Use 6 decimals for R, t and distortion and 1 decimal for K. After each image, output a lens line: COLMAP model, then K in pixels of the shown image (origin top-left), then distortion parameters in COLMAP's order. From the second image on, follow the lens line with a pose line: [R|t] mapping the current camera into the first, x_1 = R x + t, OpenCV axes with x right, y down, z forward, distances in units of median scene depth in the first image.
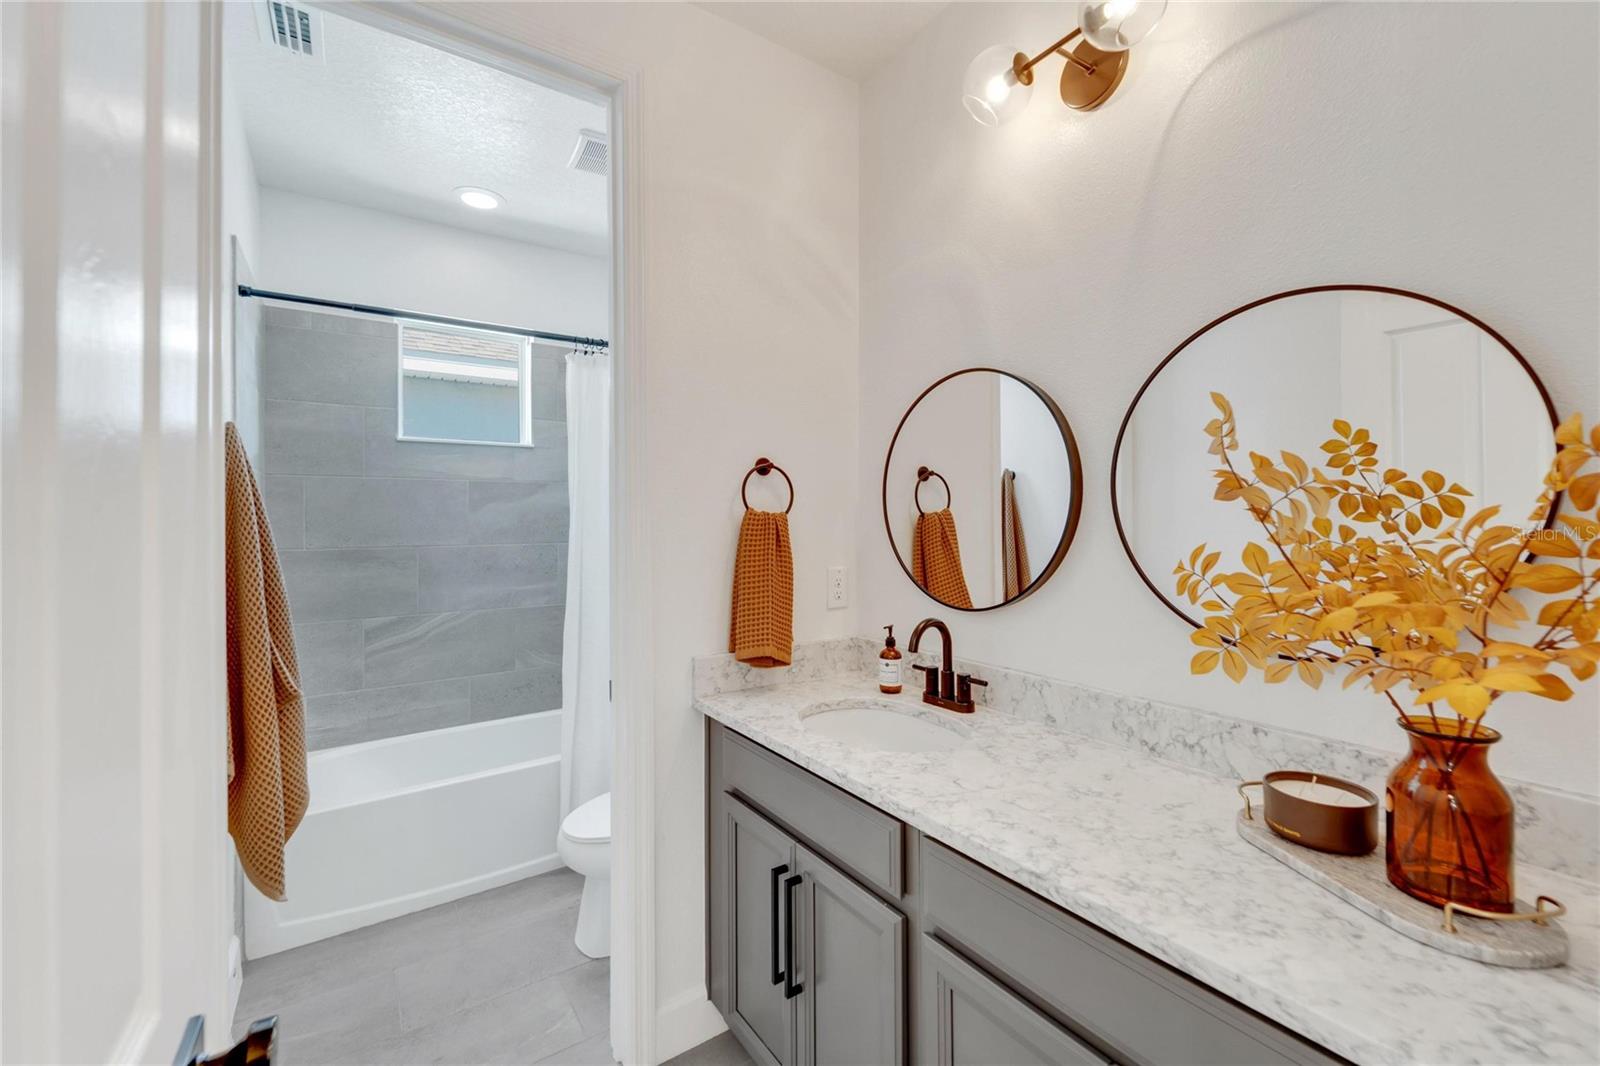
lens RADIAL K [[650.8, 0, 789.2], [0, 650.8, 543.3], [0, 0, 1]] dist [0.001910, -0.000301]
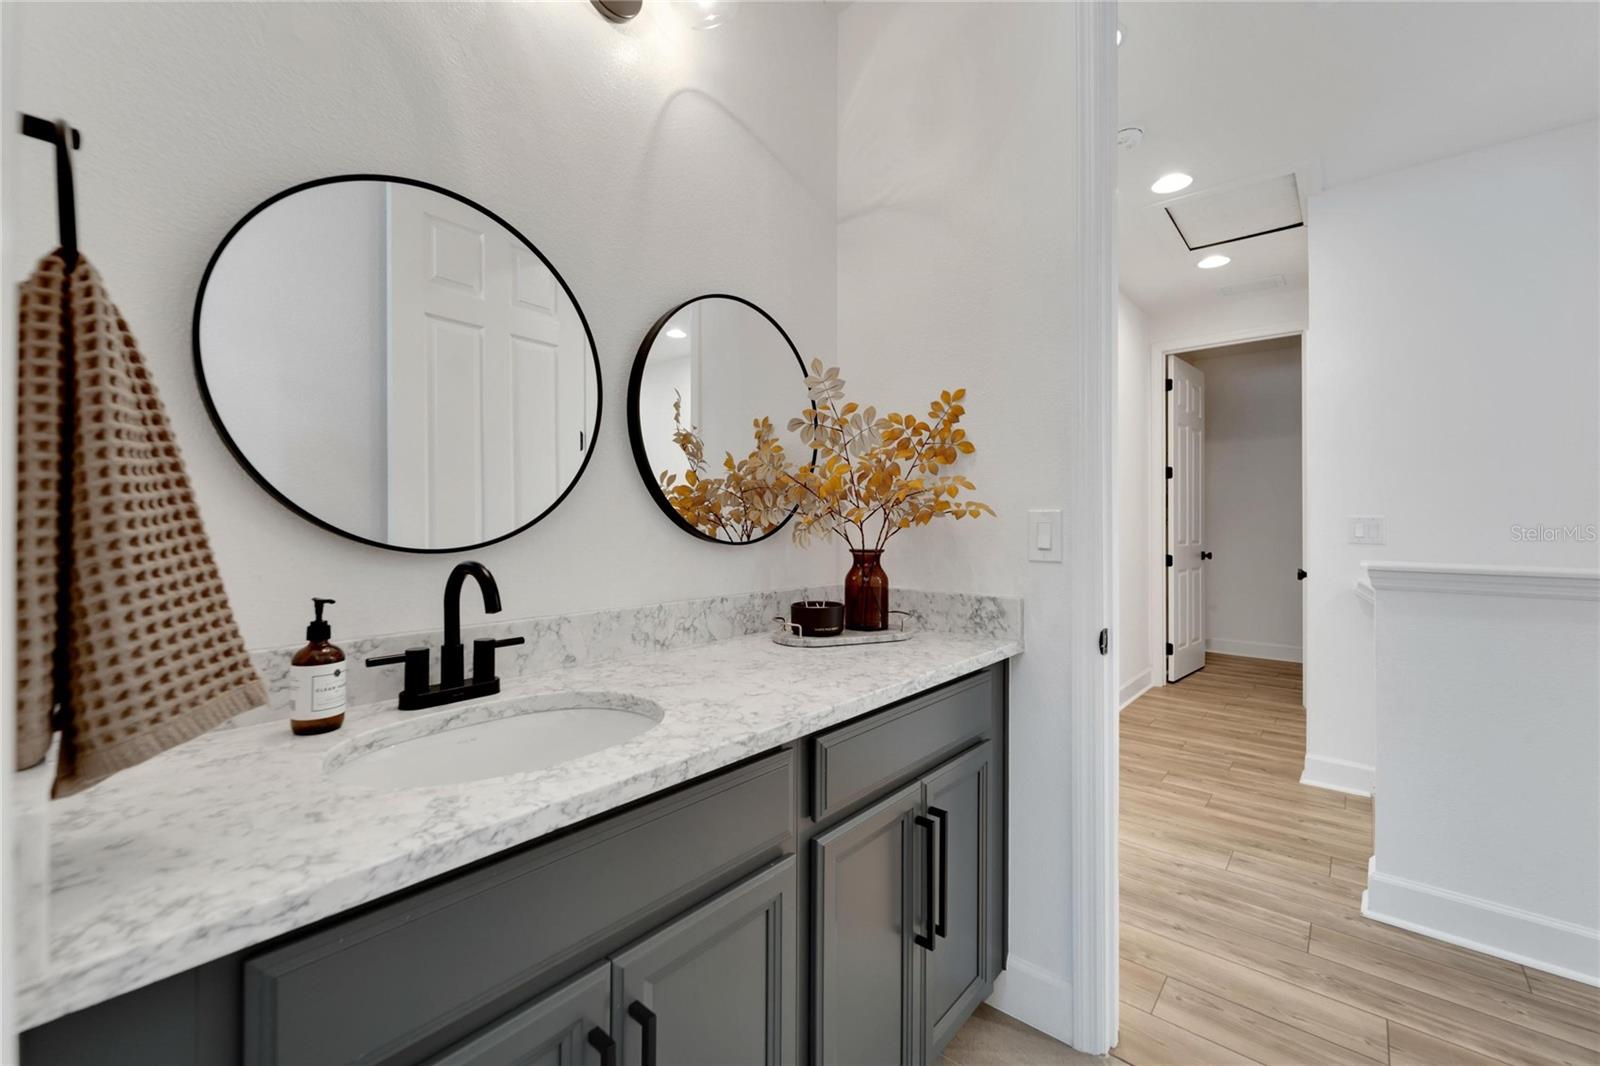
lens RADIAL K [[650.8, 0, 789.2], [0, 650.8, 543.3], [0, 0, 1]] dist [0.001910, -0.000301]
pose [[-0.249435, -0.024321, 0.968086, -0.538254], [0.035465, 0.998785, 0.034230, 0.099115], [-0.967742, 0.042871, -0.248269, 0.968427]]
